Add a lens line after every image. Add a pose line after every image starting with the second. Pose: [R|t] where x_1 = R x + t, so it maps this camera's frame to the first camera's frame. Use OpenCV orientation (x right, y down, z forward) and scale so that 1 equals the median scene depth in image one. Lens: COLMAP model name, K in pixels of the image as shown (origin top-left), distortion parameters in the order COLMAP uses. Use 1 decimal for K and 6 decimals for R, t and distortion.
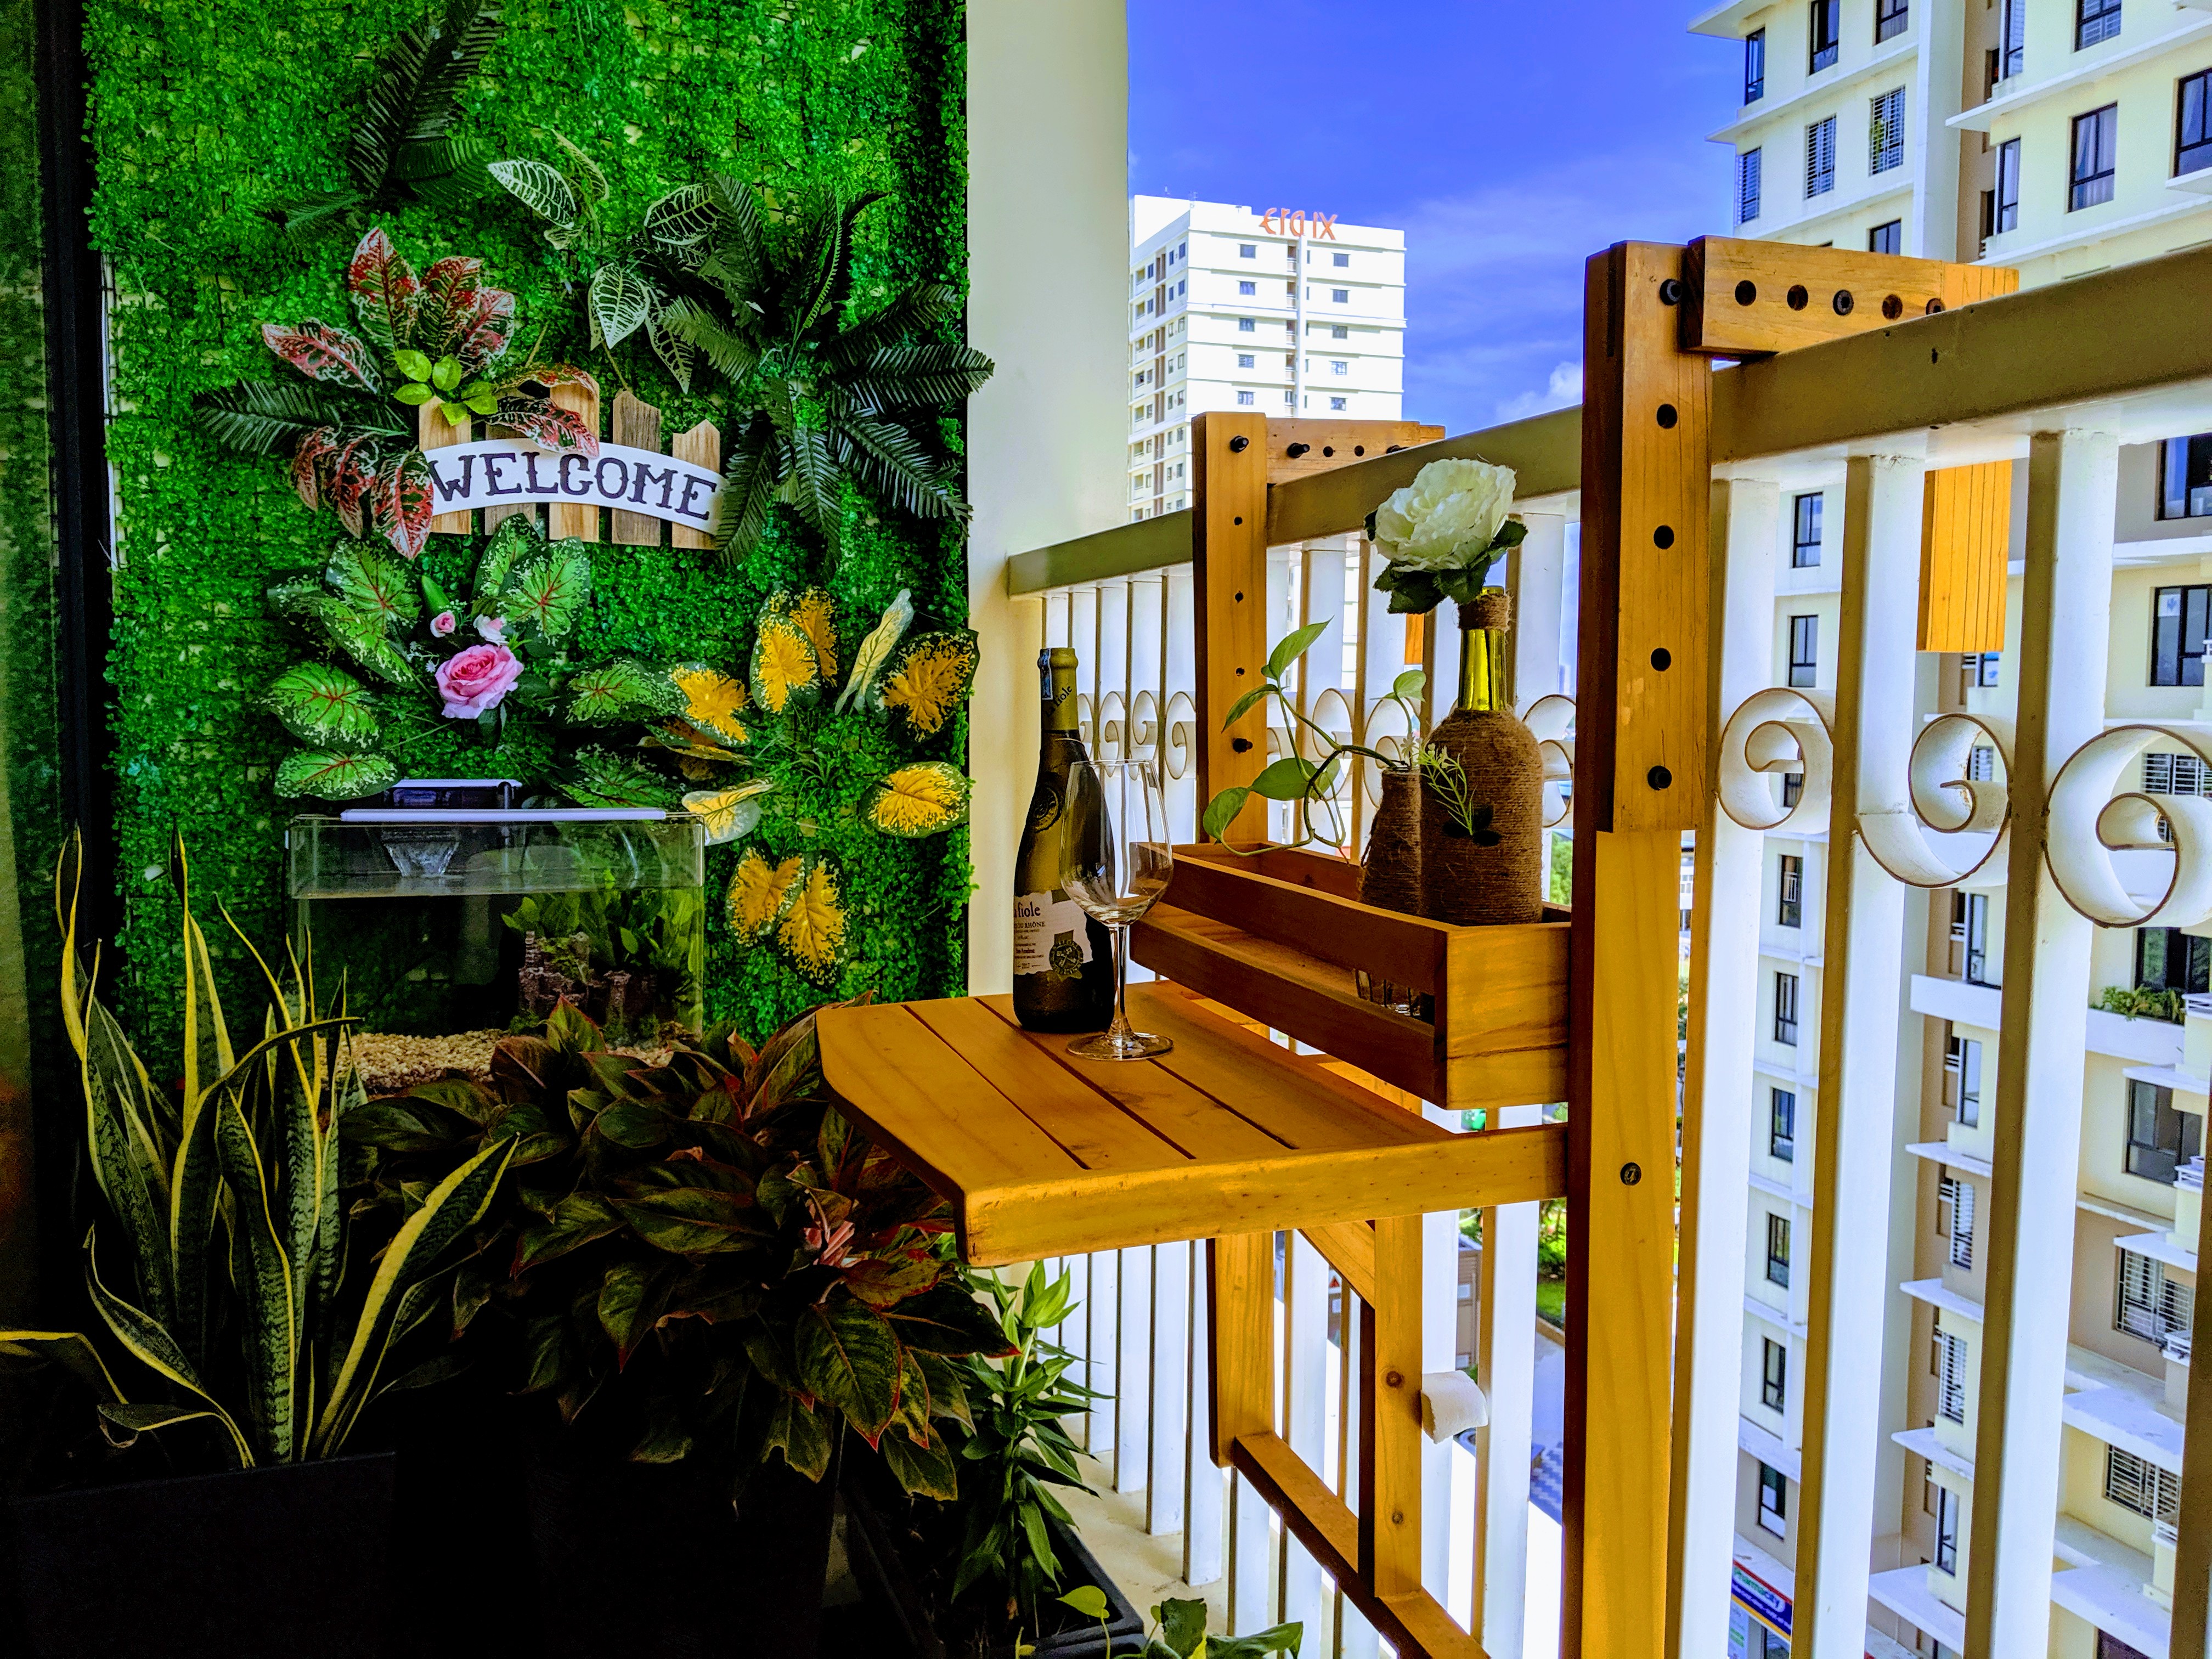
lens RADIAL K [[1753.8, 0, 1114.7], [0, 1753.8, 844.0], [0, 0, 1]] dist [0.049083, -0.063364]
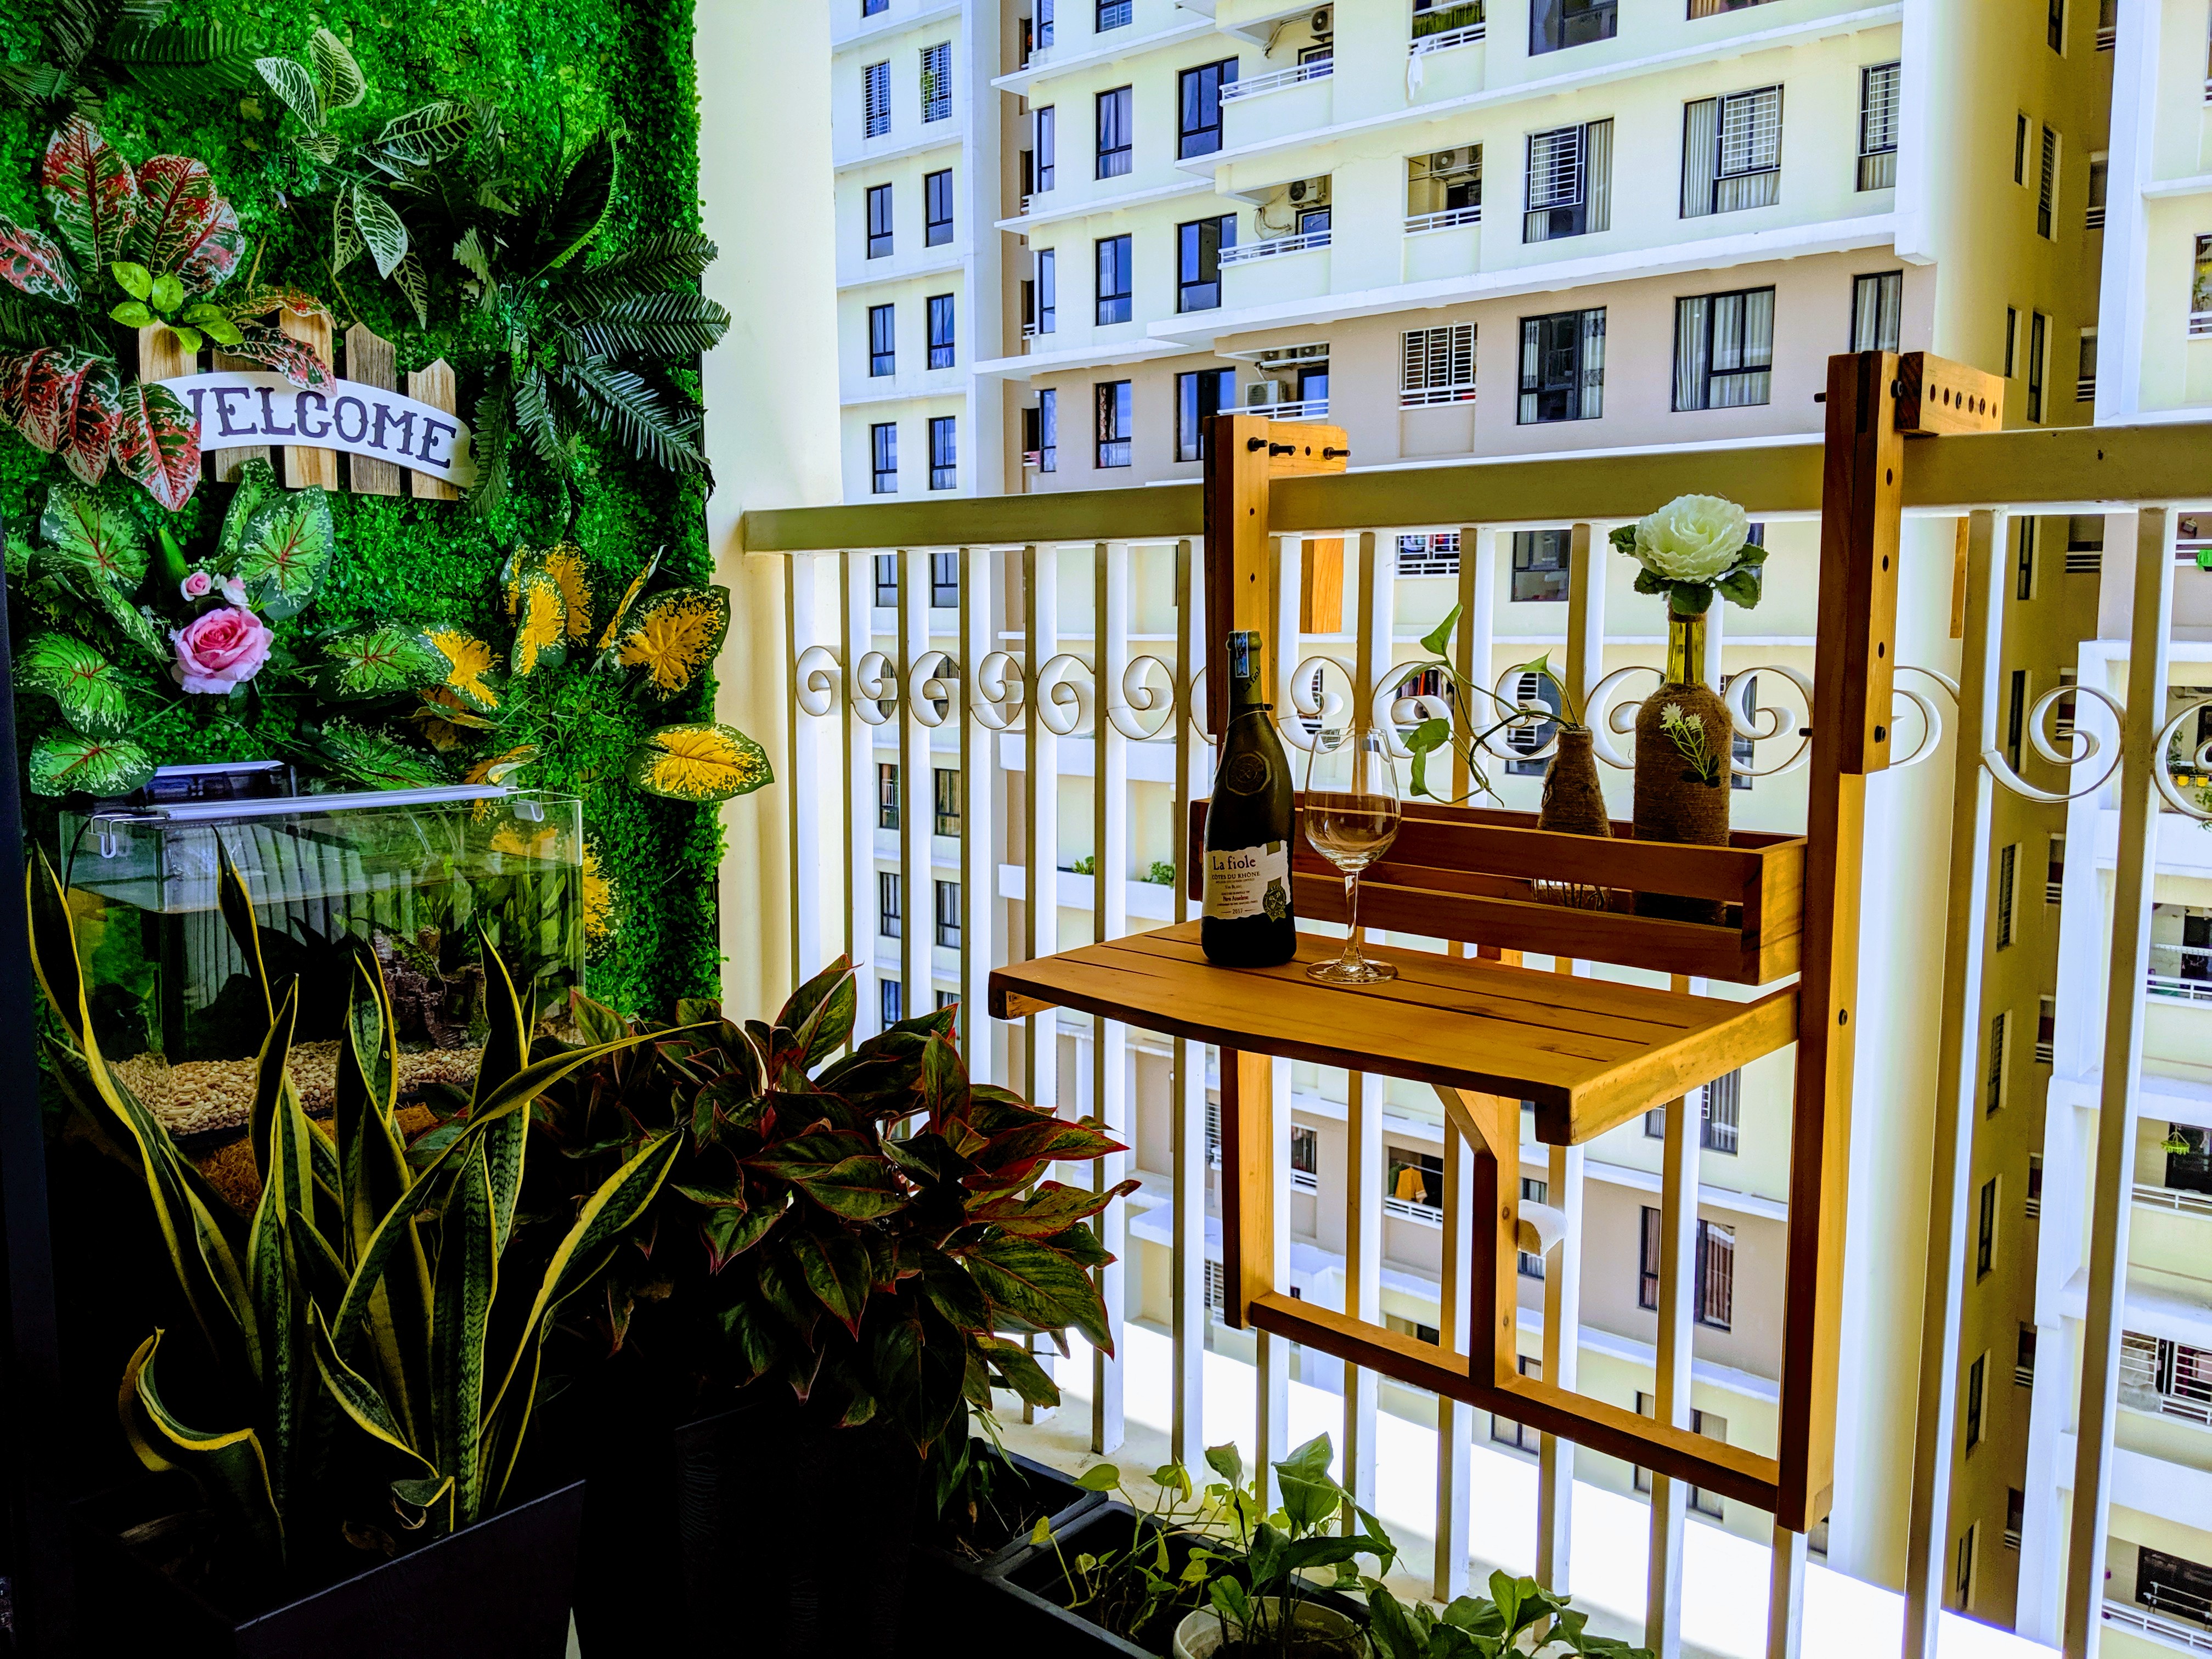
lens RADIAL K [[1753.8, 0, 1111.0], [0, 1753.8, 823.5], [0, 0, 1]] dist [0.049083, -0.063364]
pose [[0.880210, -0.065033, 0.470108, -0.382380], [0.048785, 0.997718, 0.046678, -0.025708], [-0.472071, -0.018153, 0.881373, 0.021021]]
